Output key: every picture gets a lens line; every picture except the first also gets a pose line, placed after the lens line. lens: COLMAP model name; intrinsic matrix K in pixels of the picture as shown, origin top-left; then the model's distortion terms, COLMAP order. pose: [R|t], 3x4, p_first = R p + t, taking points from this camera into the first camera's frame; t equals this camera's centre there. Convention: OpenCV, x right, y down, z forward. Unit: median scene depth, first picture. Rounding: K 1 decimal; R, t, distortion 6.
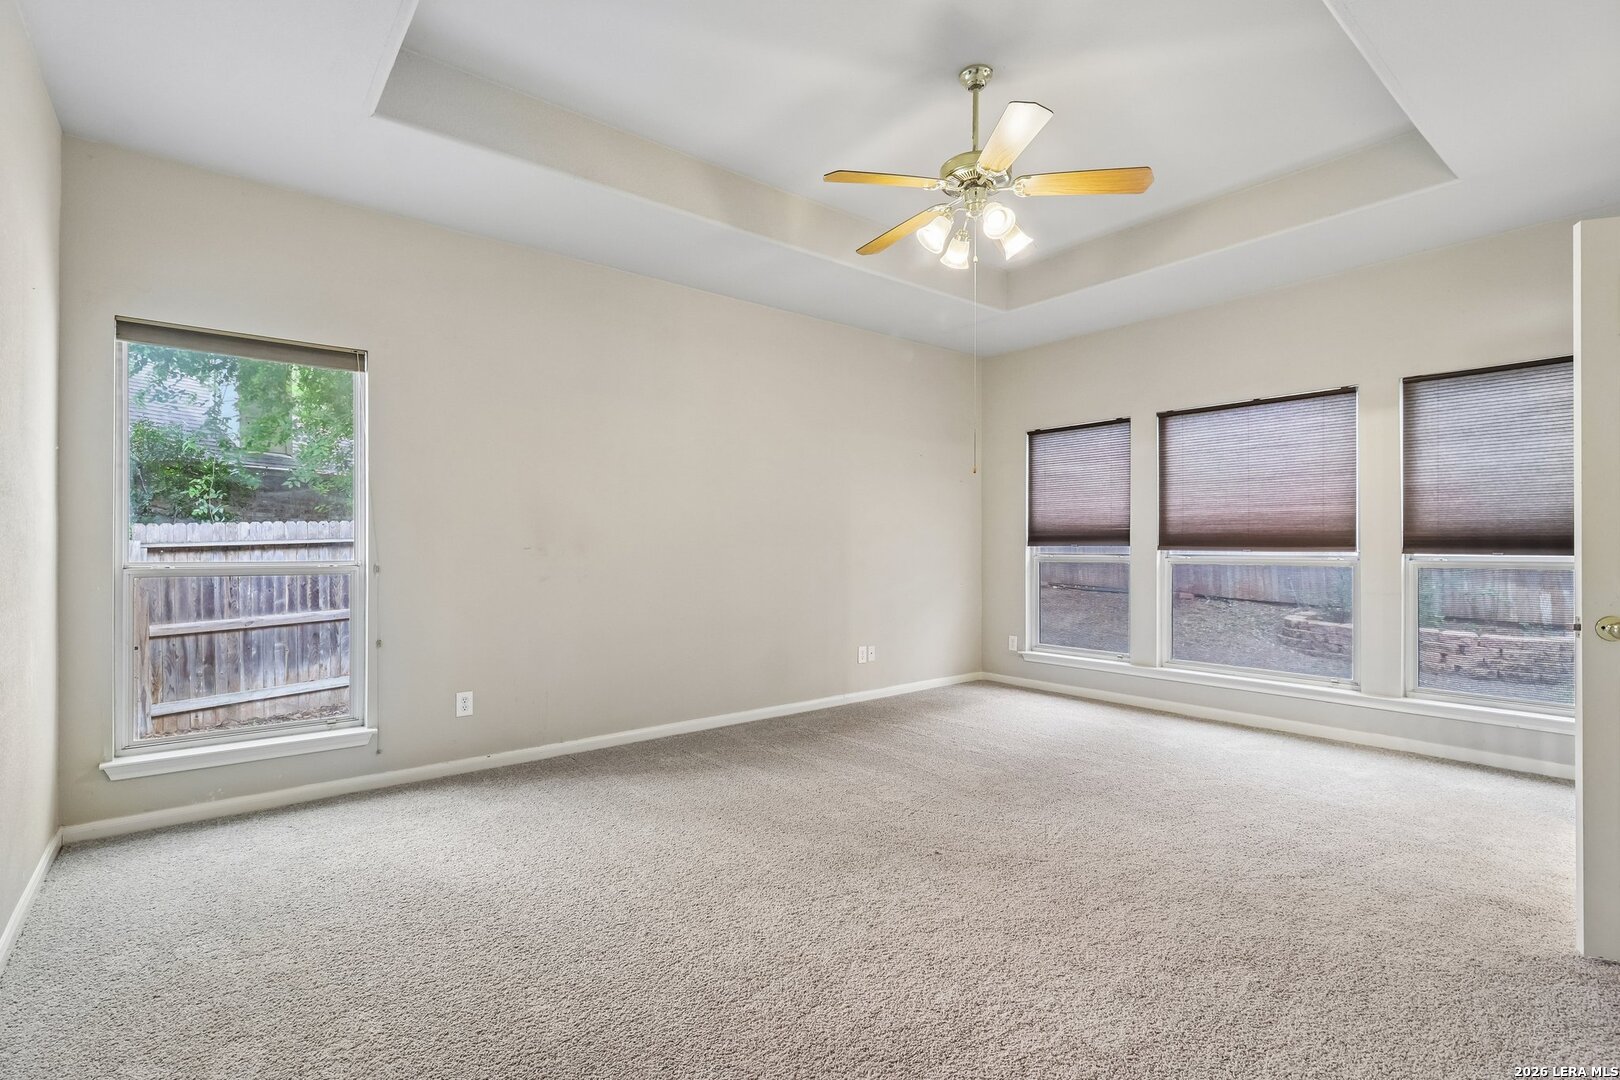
lens RADIAL K [[752.8, 0, 820.5], [0, 752.8, 549.6], [0, 0, 1]] dist [0.002129, -0.000571]
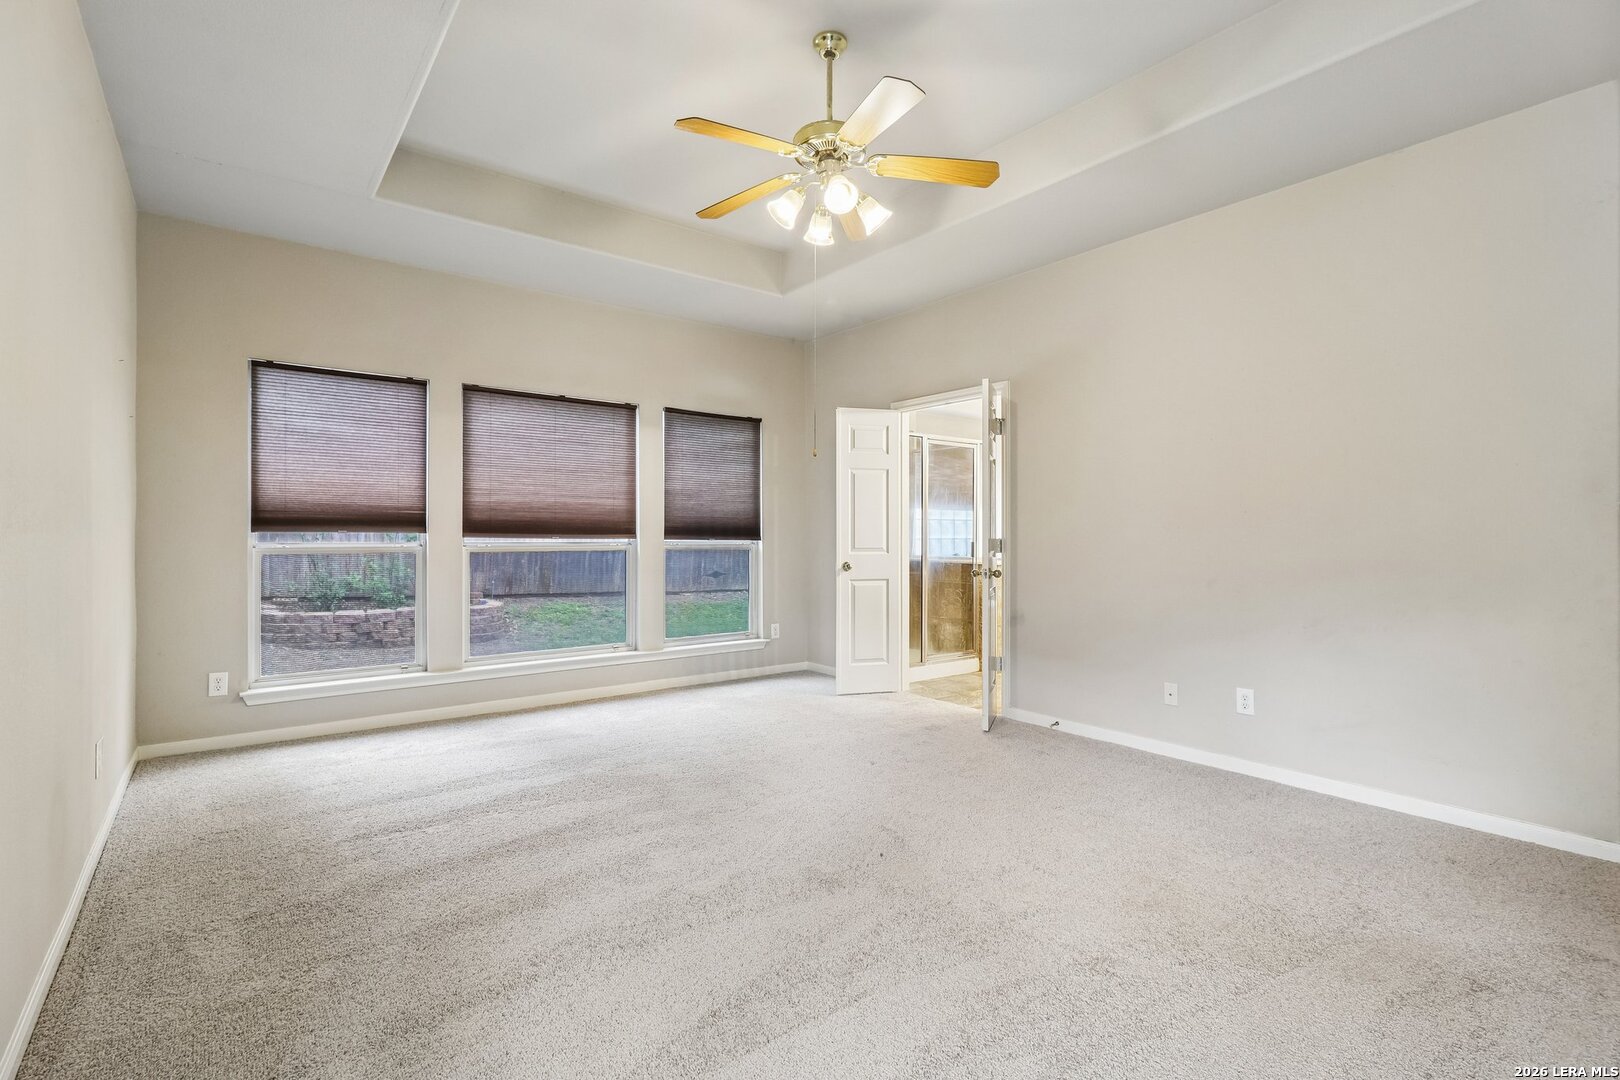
lens RADIAL K [[752.8, 0, 823.6], [0, 752.8, 545.3], [0, 0, 1]] dist [0.002129, -0.000571]
pose [[0.030468, -0.013180, 0.999449, -0.437330], [-0.000018, 0.999913, 0.013187, -0.002034], [-0.999536, -0.000420, 0.030465, 0.549602]]
